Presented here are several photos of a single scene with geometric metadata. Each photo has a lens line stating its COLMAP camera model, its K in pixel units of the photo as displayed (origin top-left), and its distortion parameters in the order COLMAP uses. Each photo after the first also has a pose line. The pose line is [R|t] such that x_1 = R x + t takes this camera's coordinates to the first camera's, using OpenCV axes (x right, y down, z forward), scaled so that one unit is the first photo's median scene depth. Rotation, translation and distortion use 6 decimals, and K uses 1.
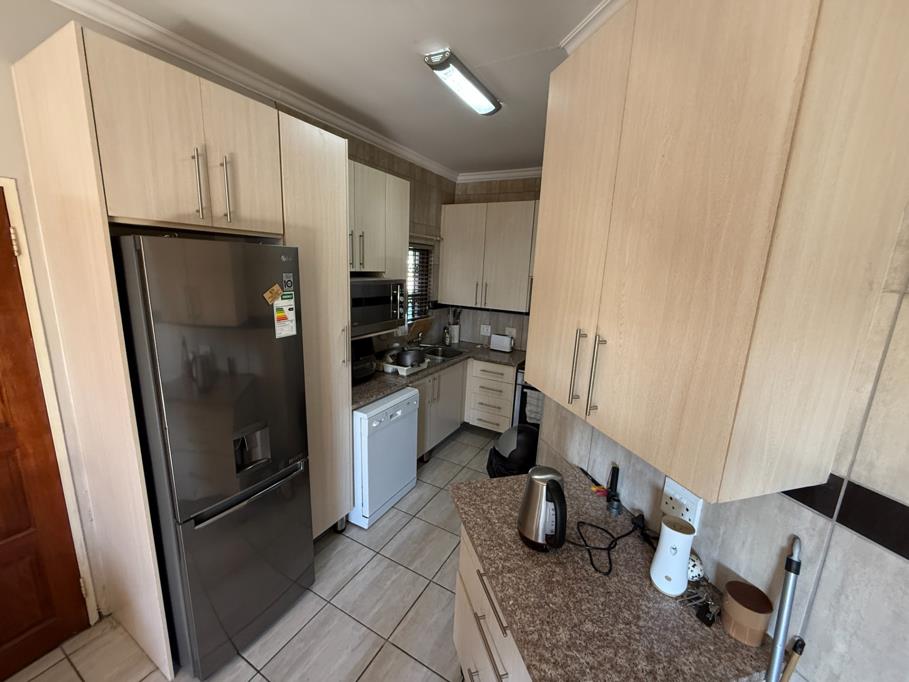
lens RADIAL K [[361.1, 0, 454.5], [0, 361.1, 341.0], [0, 0, 1]] dist [-0.000990, -0.000537]
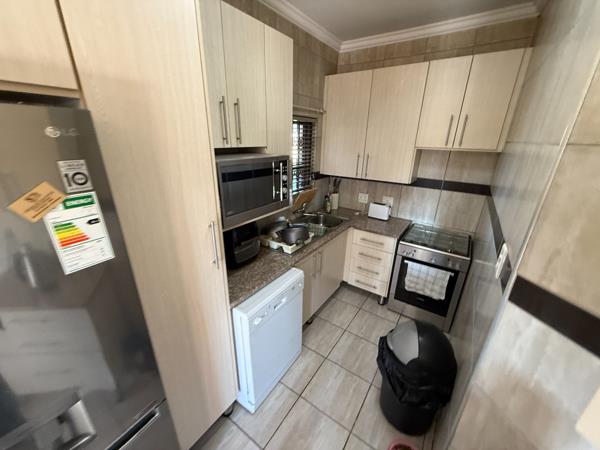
lens RADIAL K [[238.3, 0, 300.0], [0, 238.3, 225.0], [0, 0, 1]] dist [-0.000990, -0.000537]
pose [[0.994592, 0.009808, -0.103391, -0.034400], [0.005023, 0.989821, 0.142226, -0.062571], [0.103734, -0.141976, 0.984420, 0.298876]]
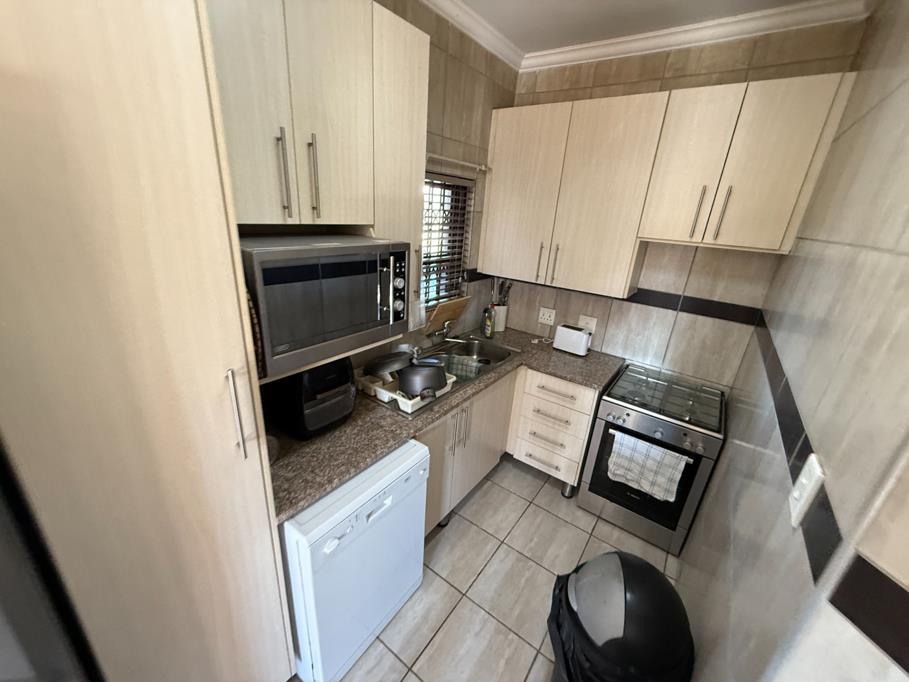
lens RADIAL K [[361.1, 0, 454.5], [0, 361.1, 341.0], [0, 0, 1]] dist [-0.000990, -0.000537]
pose [[0.992173, 0.061671, -0.108578, -0.008810], [-0.046075, 0.988980, 0.140700, -0.082410], [0.116059, -0.134596, 0.984080, 0.376731]]
